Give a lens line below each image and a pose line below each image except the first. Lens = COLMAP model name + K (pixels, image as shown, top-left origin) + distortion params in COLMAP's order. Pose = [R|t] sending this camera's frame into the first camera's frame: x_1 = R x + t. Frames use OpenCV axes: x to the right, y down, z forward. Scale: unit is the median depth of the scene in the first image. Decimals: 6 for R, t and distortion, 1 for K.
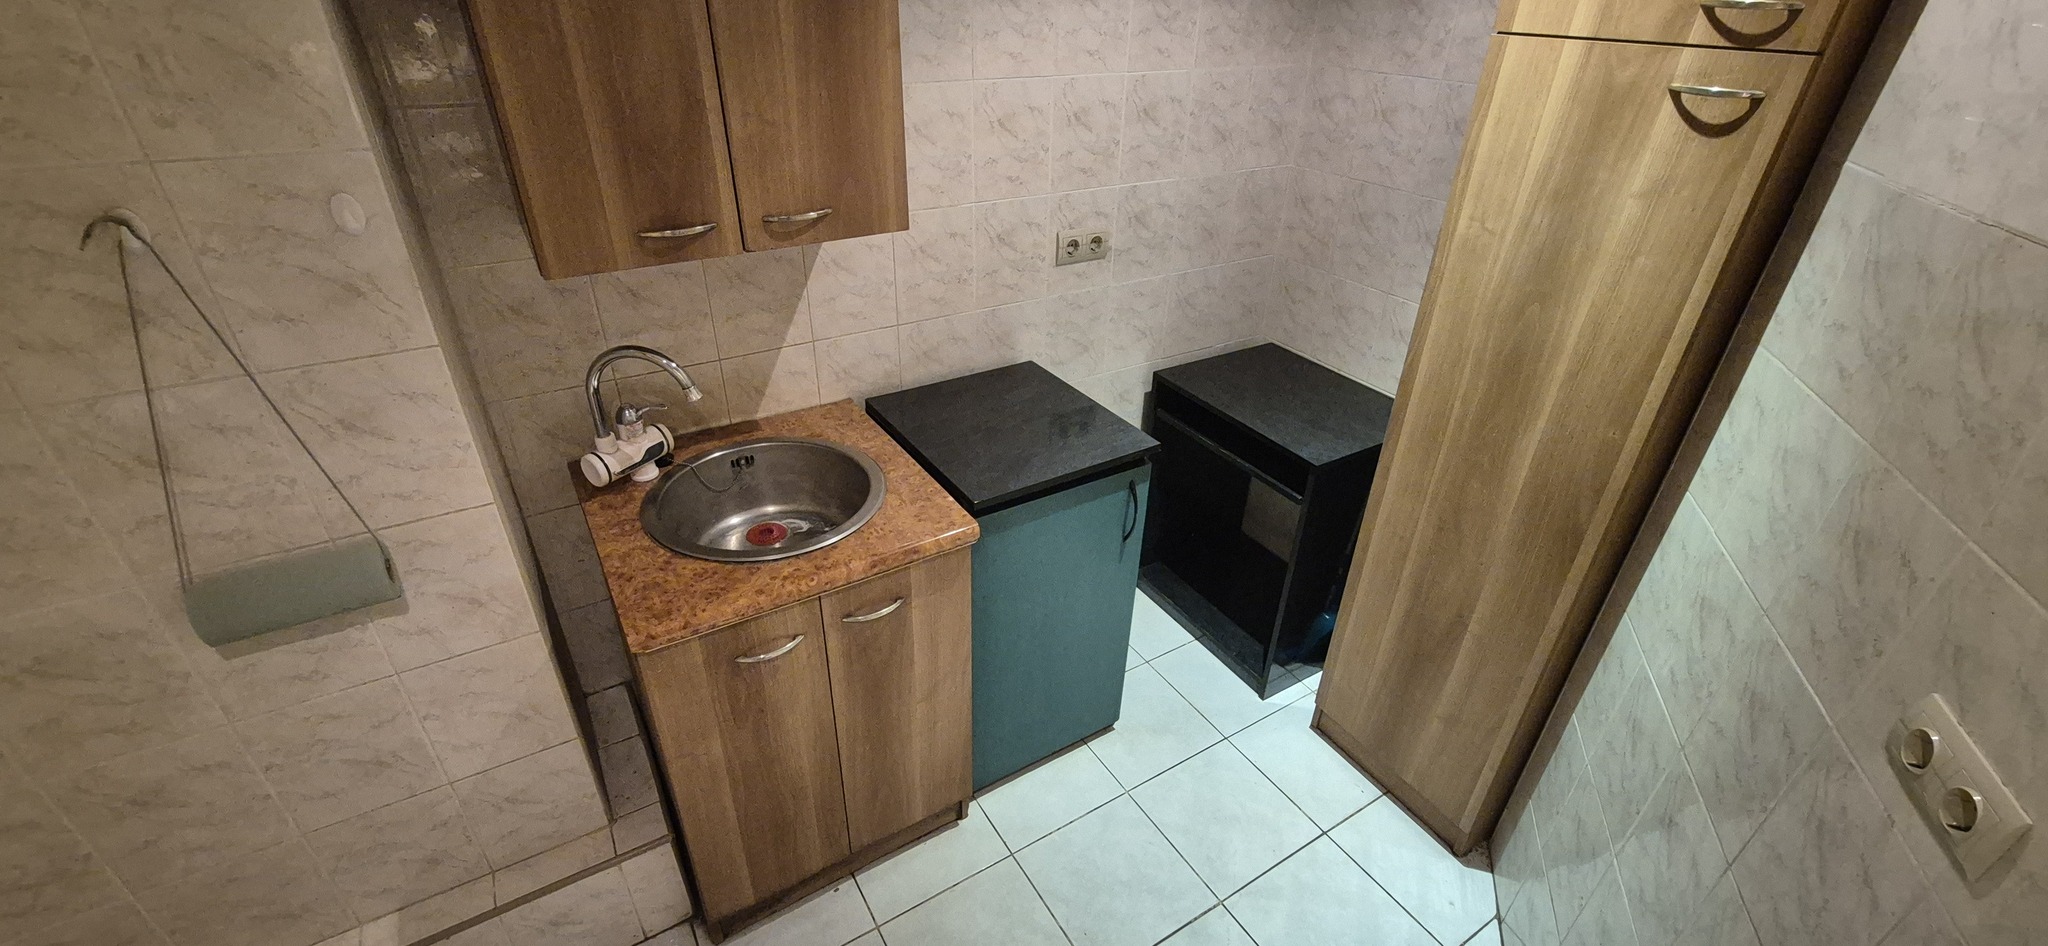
lens RADIAL K [[839.7, 0, 1017.0], [0, 839.7, 474.0], [0, 0, 1]] dist [-0.000632, 0.000224]
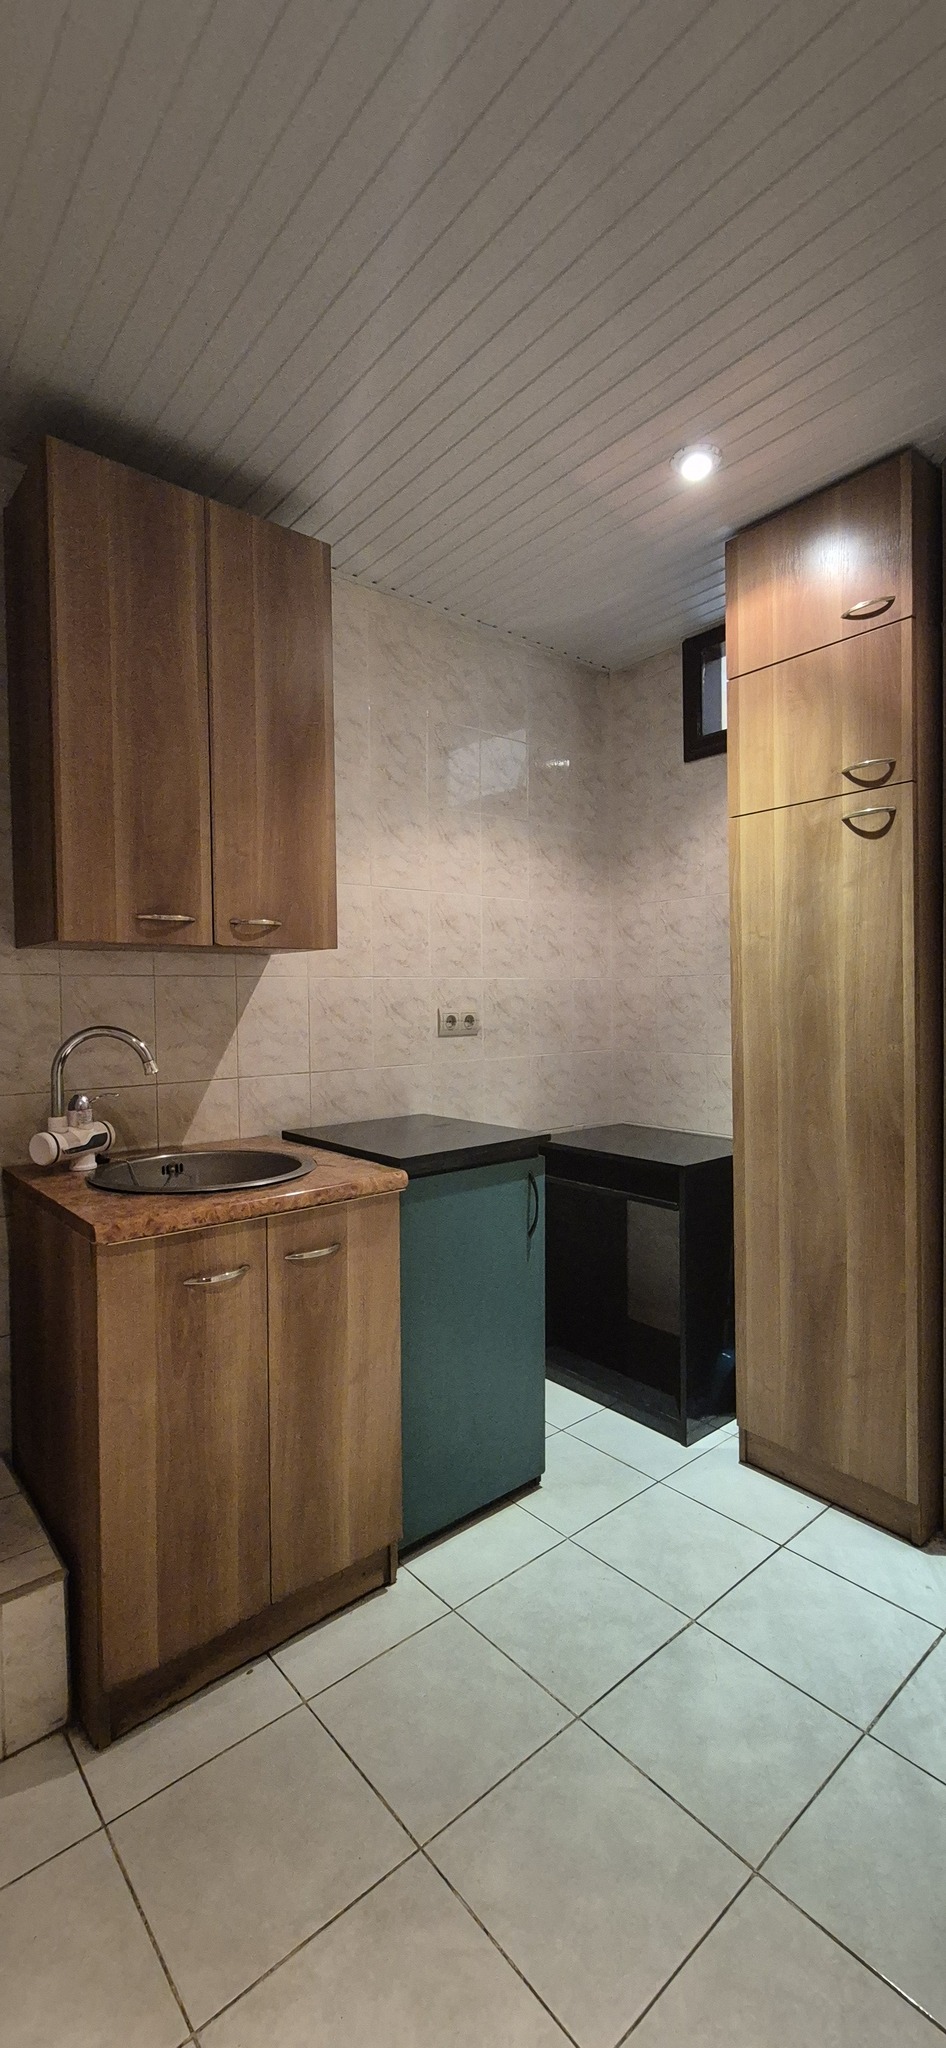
lens RADIAL K [[839.7, 0, 470.3], [0, 839.7, 1017.0], [0, 0, 1]] dist [-0.000632, 0.000224]
pose [[0.987530, -0.033836, 0.153749, -0.109397], [0.105211, 0.868343, -0.484676, 0.370845], [-0.117107, 0.494808, 0.861075, -0.057373]]
